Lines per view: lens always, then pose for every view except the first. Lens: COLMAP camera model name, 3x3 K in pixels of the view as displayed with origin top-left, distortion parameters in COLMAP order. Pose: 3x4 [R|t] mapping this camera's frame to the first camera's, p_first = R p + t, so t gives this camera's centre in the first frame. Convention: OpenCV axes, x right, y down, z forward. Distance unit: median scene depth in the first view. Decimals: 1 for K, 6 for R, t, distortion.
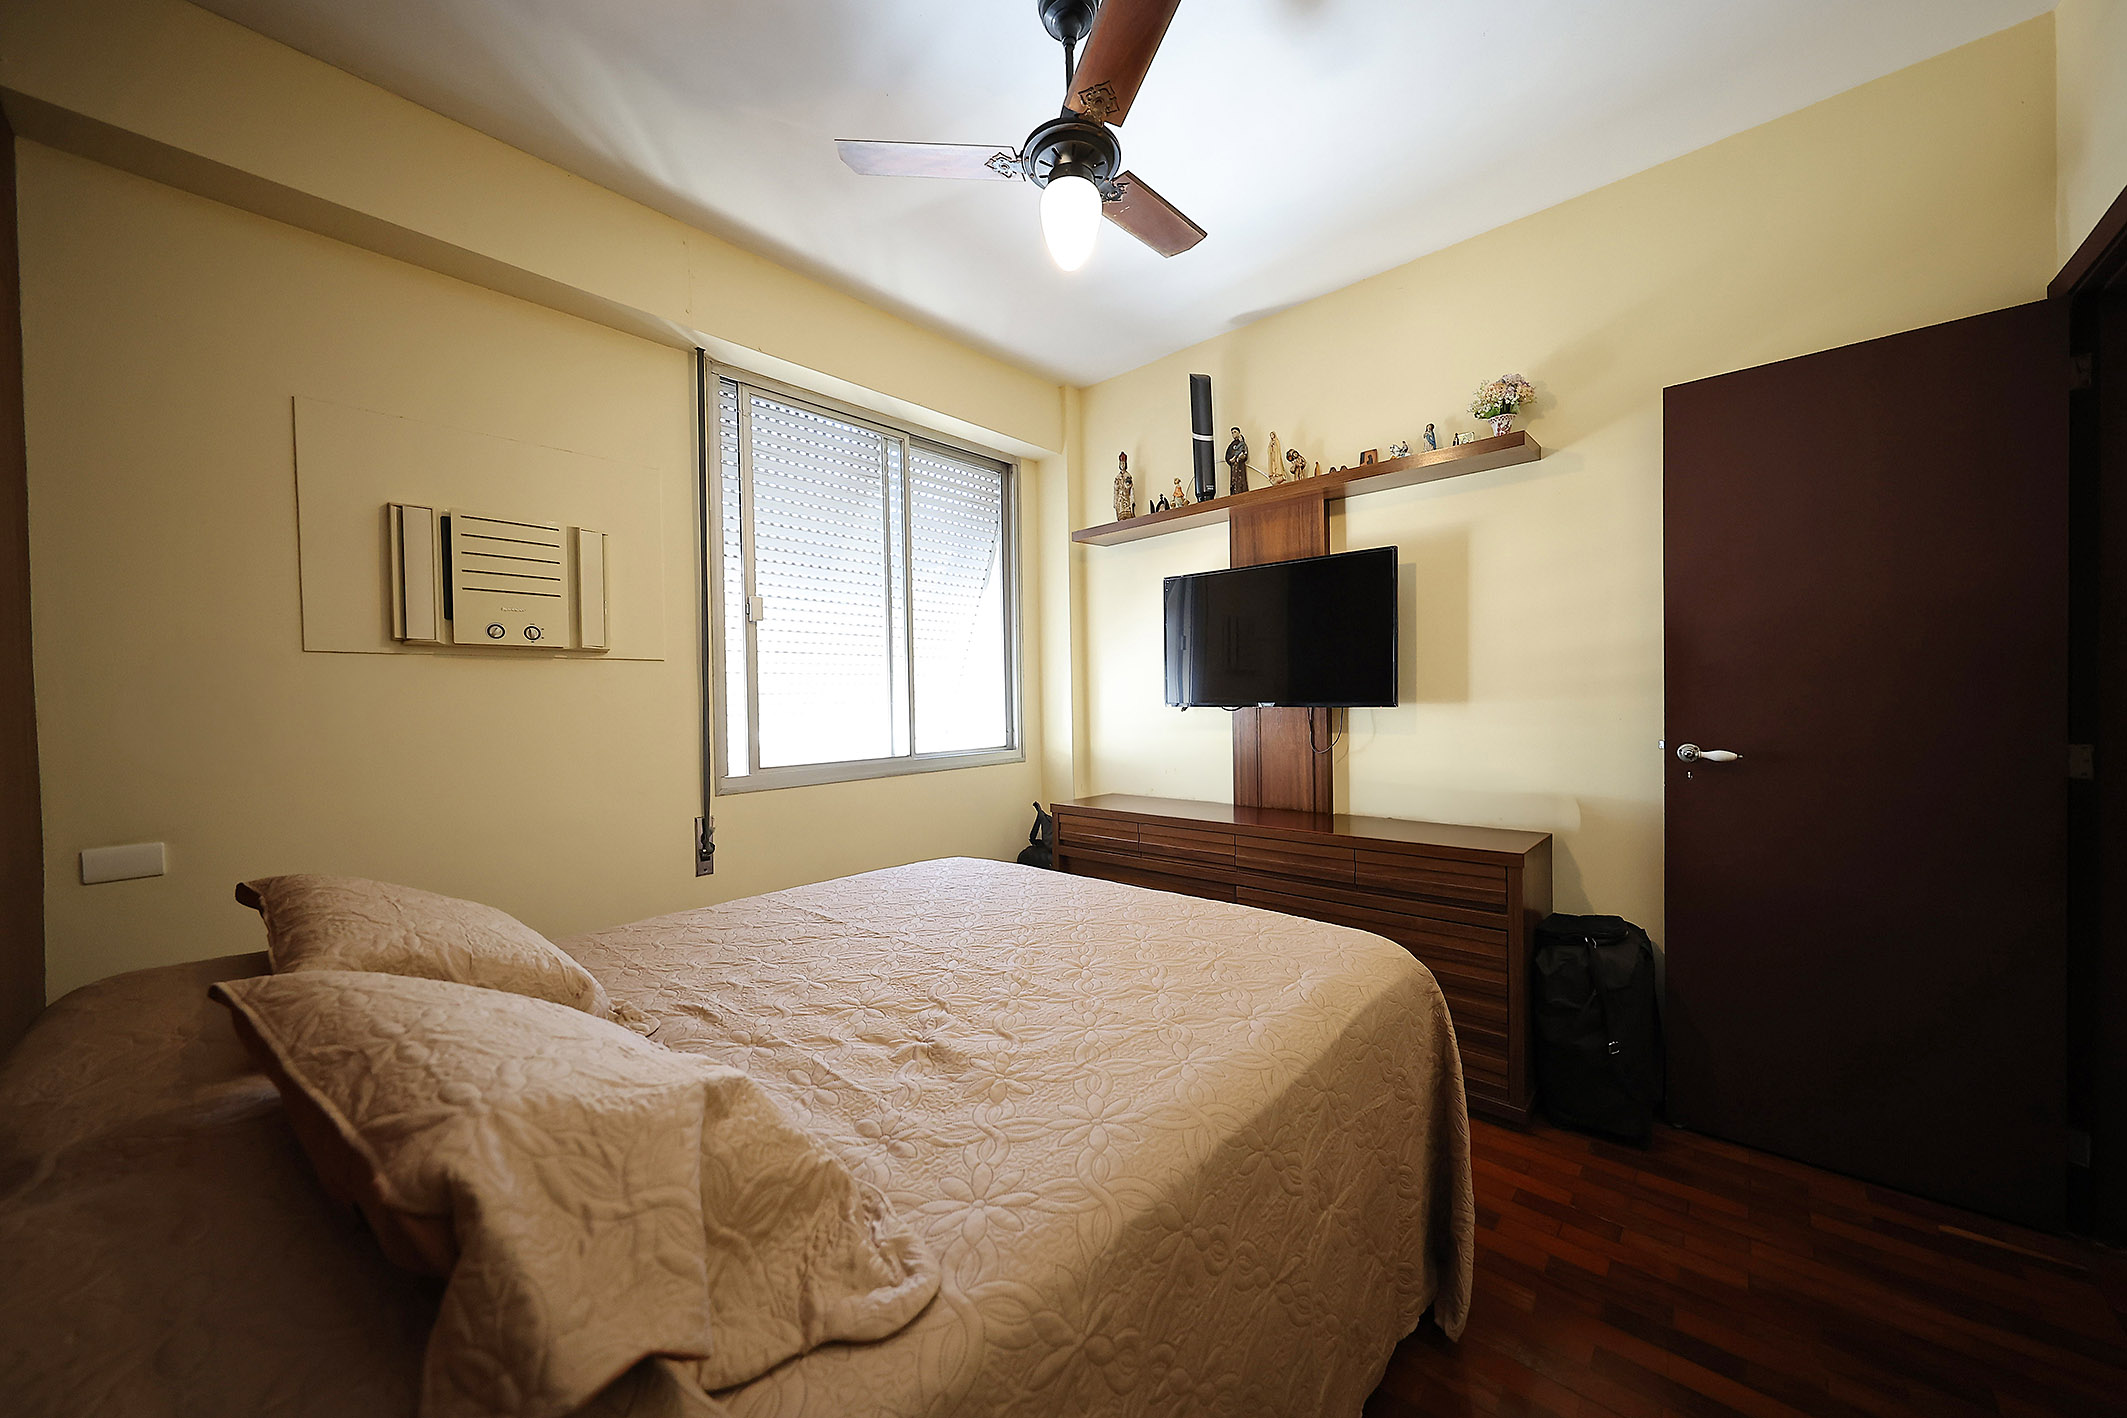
lens RADIAL K [[747.7, 0, 1051.1], [0, 747.7, 712.0], [0, 0, 1]] dist [-0.000122, -0.000046]
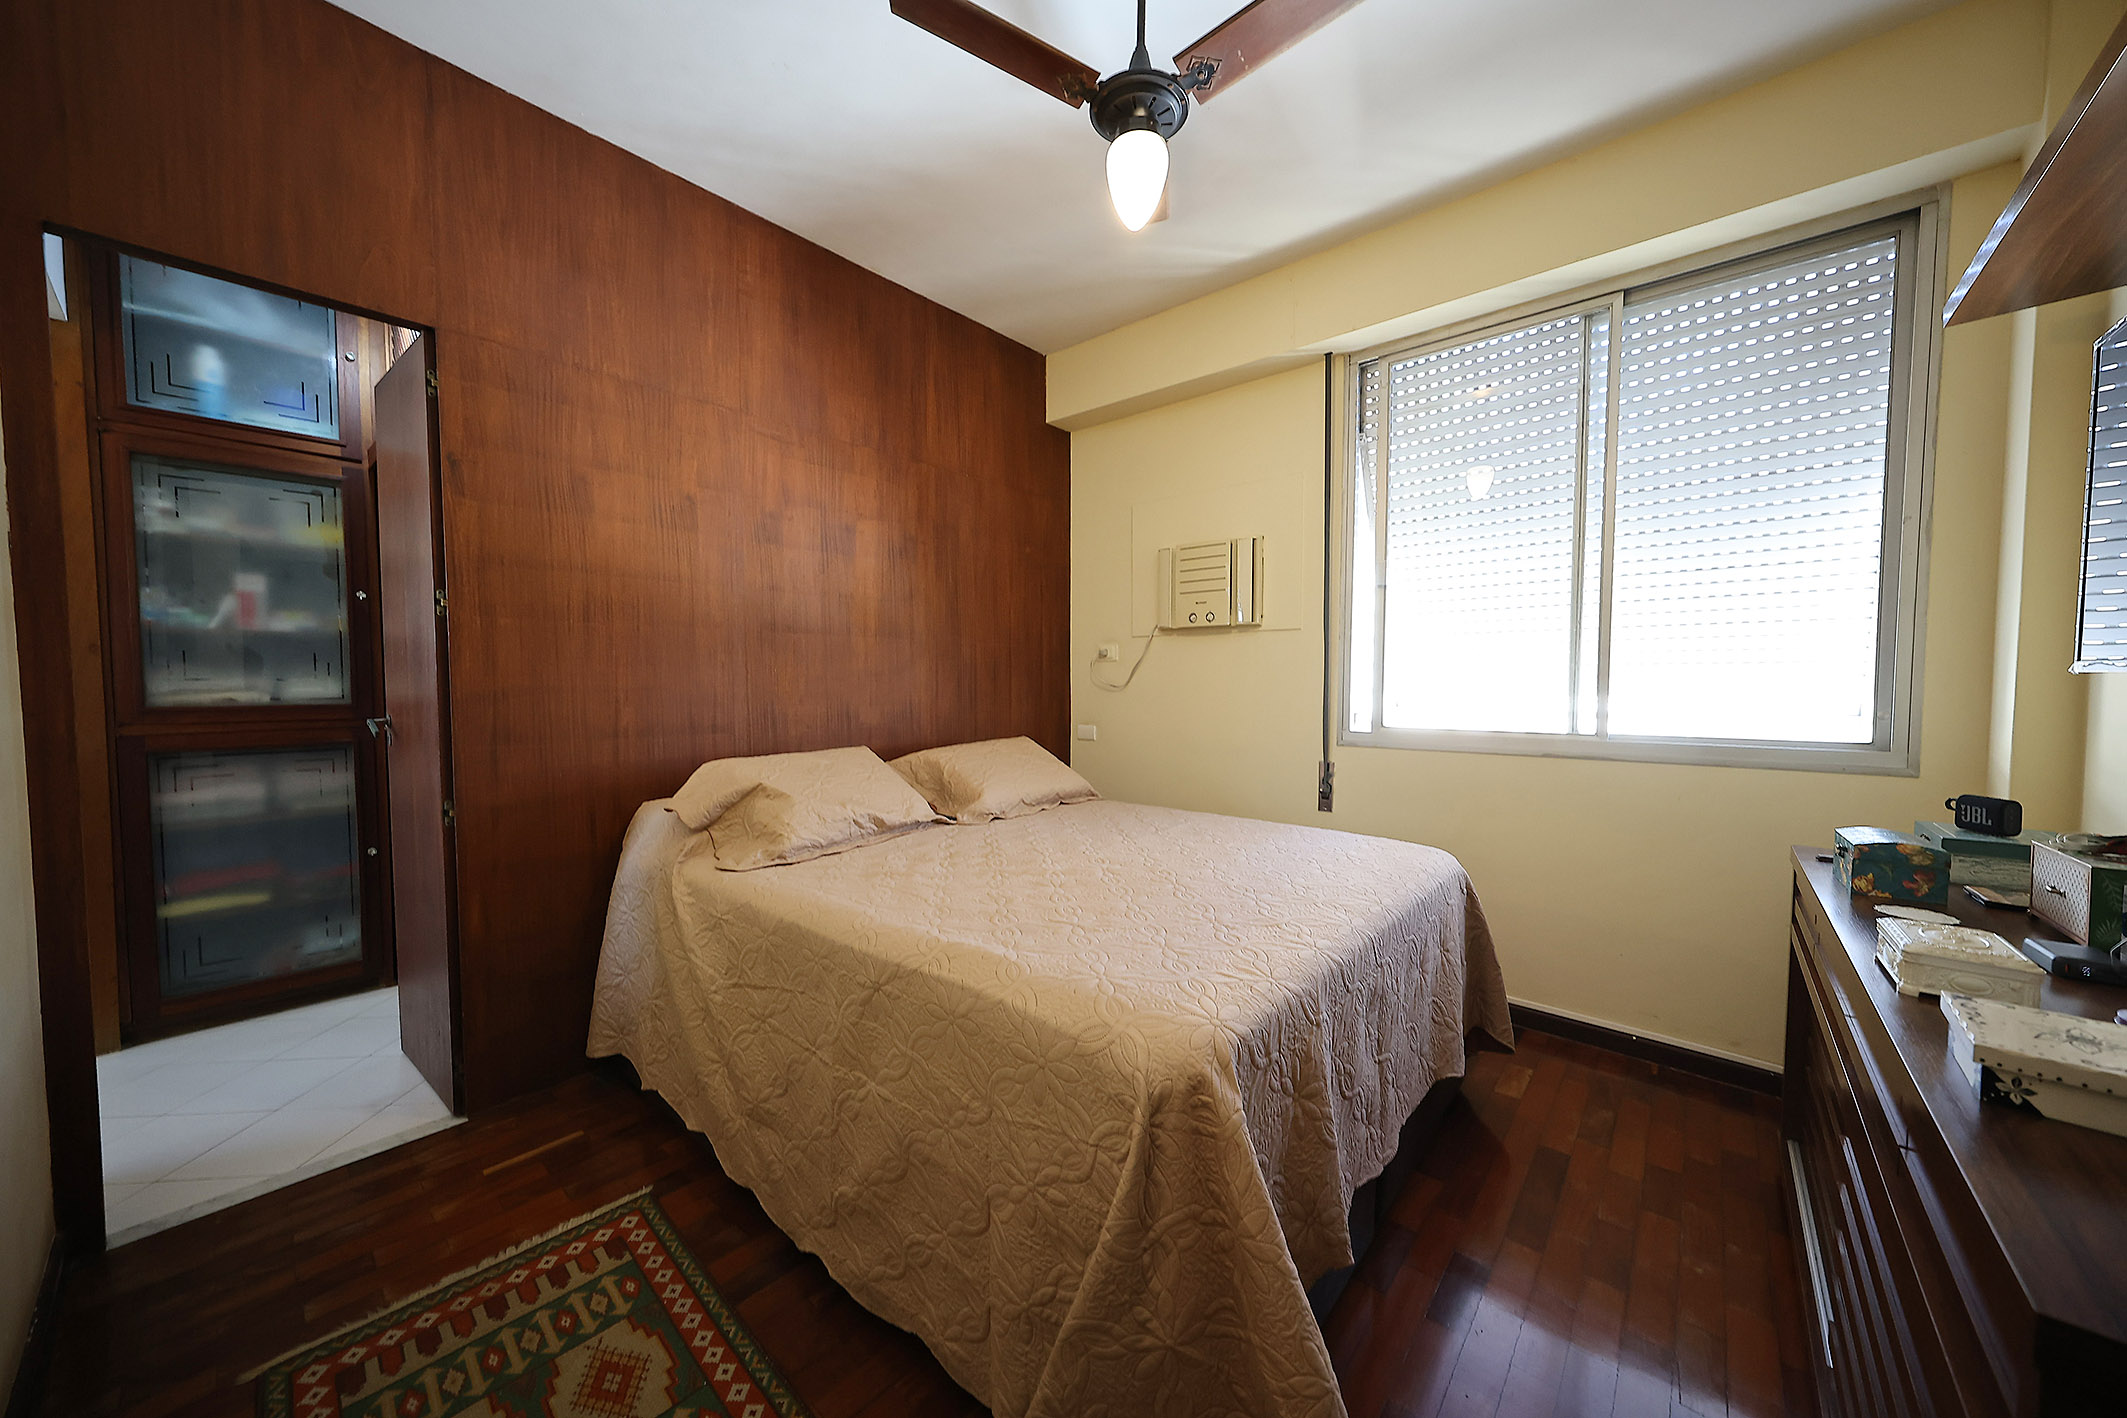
lens RADIAL K [[735.8, 0, 1072.5], [0, 735.8, 719.3], [0, 0, 1]] dist [0.000375, -0.000036]
pose [[0.023573, 0.065373, -0.997582, 0.667520], [-0.022439, 0.997643, 0.064847, 0.008576], [0.999470, 0.020856, 0.024984, 0.575559]]
